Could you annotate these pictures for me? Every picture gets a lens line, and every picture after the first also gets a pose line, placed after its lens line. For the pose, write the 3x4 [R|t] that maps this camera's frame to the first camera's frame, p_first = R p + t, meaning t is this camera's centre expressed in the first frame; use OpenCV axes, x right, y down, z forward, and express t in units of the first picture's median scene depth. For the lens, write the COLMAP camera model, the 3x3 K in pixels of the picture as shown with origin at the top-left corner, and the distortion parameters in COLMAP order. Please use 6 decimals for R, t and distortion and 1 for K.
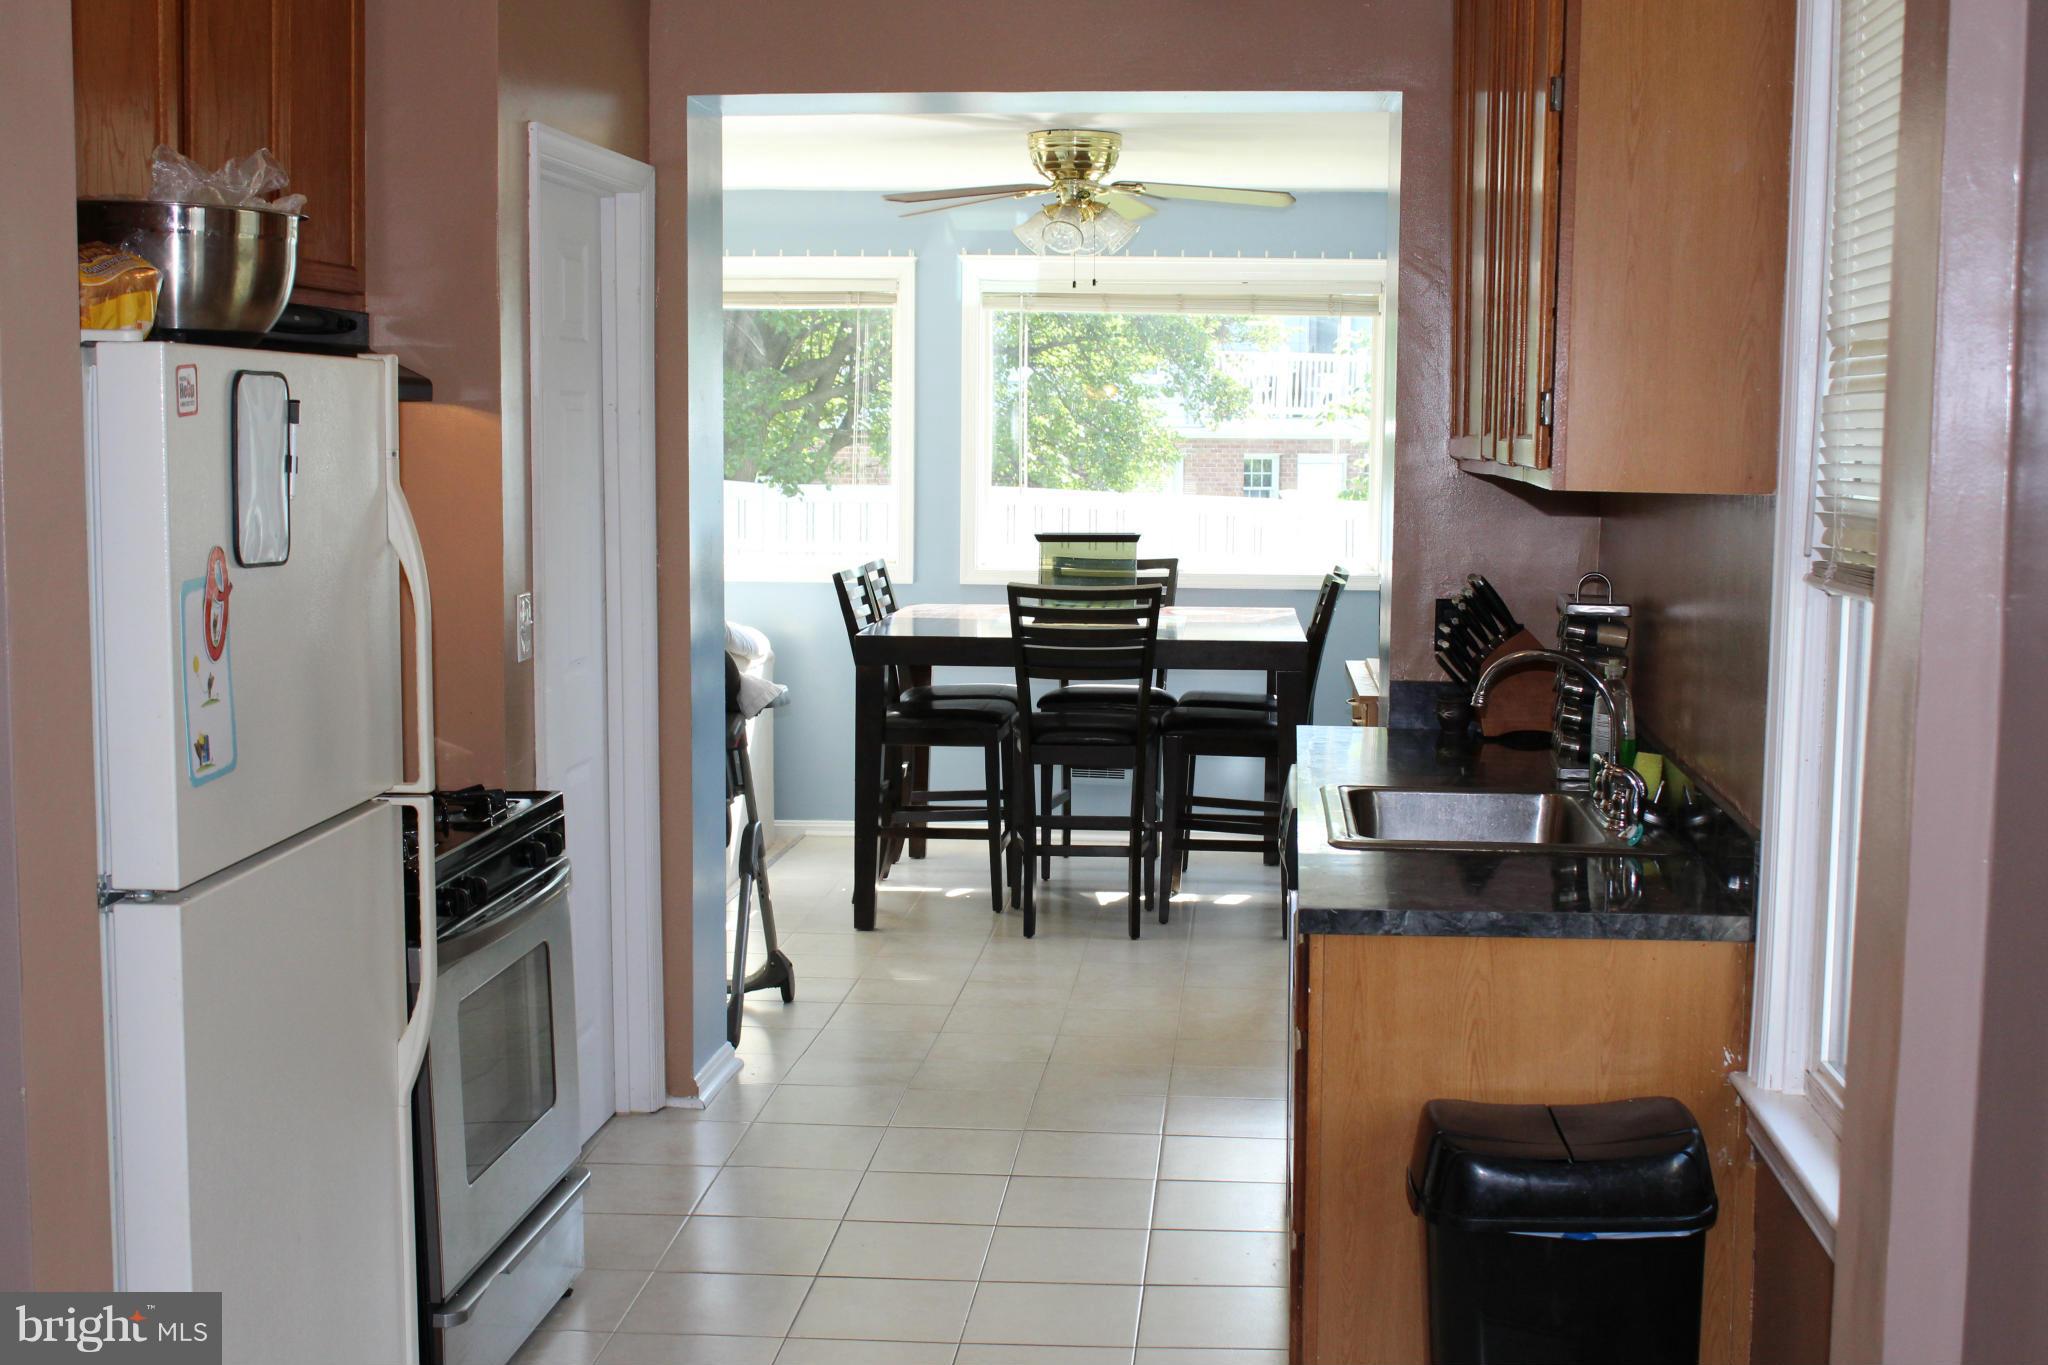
lens RADIAL K [[2483.4, 0, 1024.0], [0, 2483.4, 682.5], [0, 0, 1]] dist [-0.013241, -0.016482]
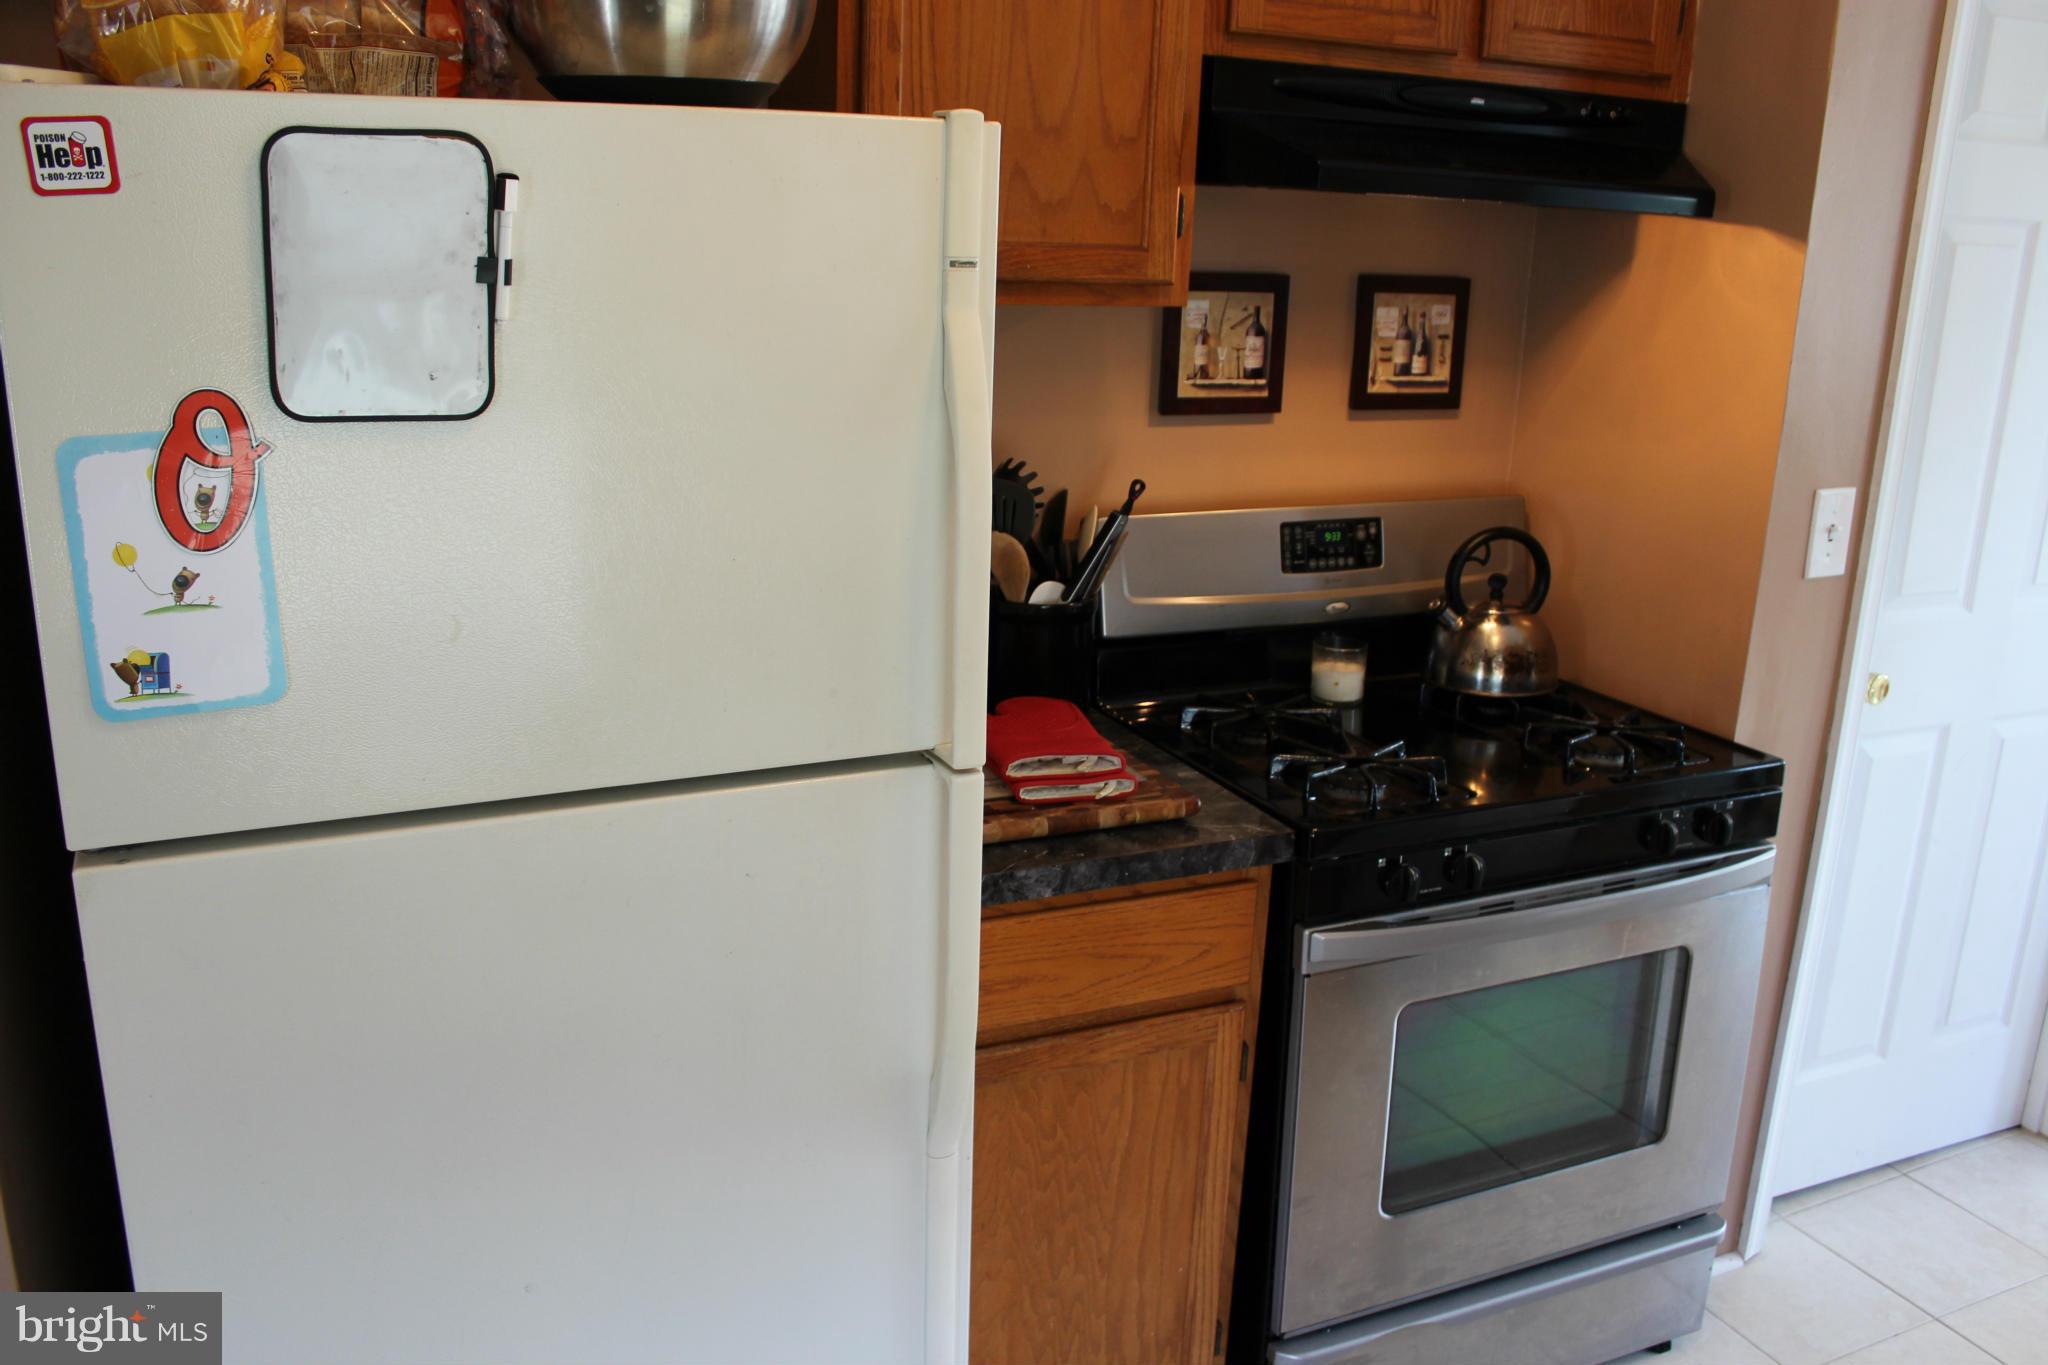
lens RADIAL K [[1671.4, 0, 1024.0], [0, 1671.4, 682.5], [0, 0, 1]] dist [-0.068970, 0.000520]
pose [[0.490641, 0.246277, -0.835834, 0.175574], [-0.118279, 0.969173, 0.216134, -0.094260], [0.863297, -0.007183, 0.504645, 0.898493]]
